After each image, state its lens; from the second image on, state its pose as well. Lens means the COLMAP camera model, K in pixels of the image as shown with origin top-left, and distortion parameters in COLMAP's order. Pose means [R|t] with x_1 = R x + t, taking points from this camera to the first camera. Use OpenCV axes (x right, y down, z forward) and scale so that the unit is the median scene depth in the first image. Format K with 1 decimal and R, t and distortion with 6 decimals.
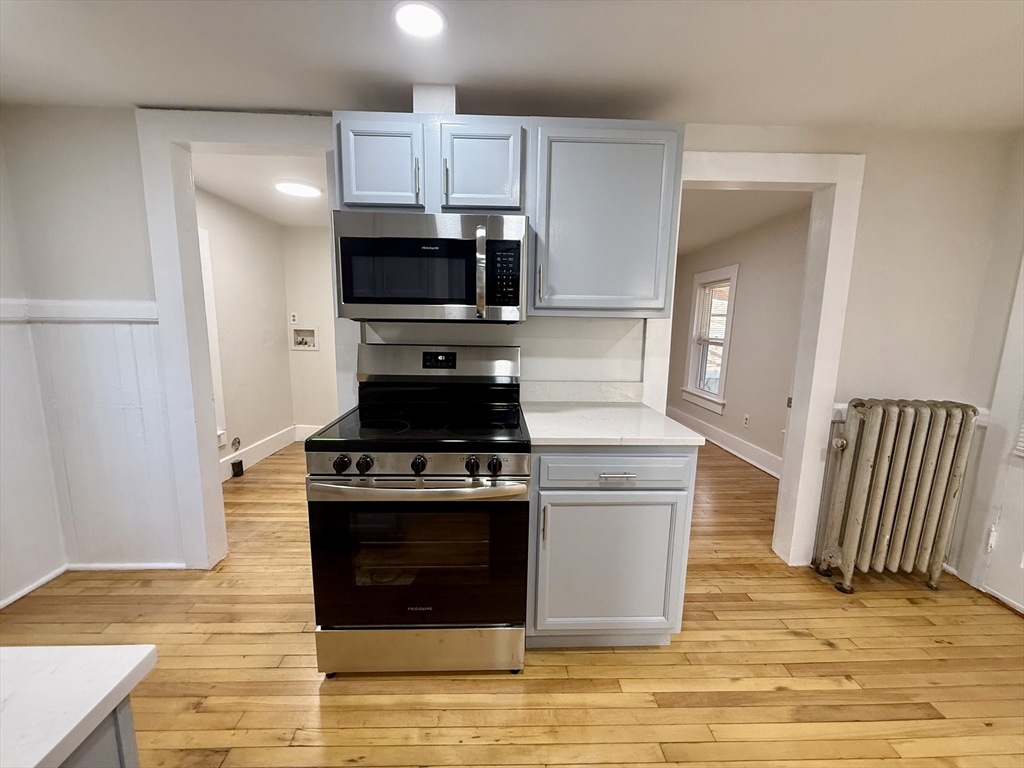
lens RADIAL K [[406.0, 0, 509.7], [0, 406.0, 383.3], [0, 0, 1]] dist [0.000141, -0.000489]
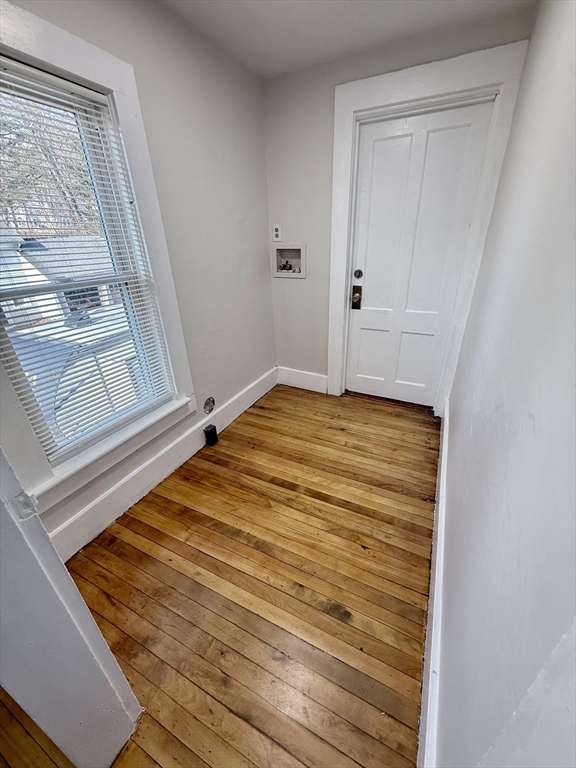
lens RADIAL K [[304.5, 0, 290.0], [0, 304.5, 380.1], [0, 0, 1]] dist [0.000141, -0.000489]
pose [[0.886625, 0.162784, -0.432894, -0.267310], [-0.025056, 0.951541, 0.306498, -0.090190], [0.461809, -0.260902, 0.847739, 0.558617]]
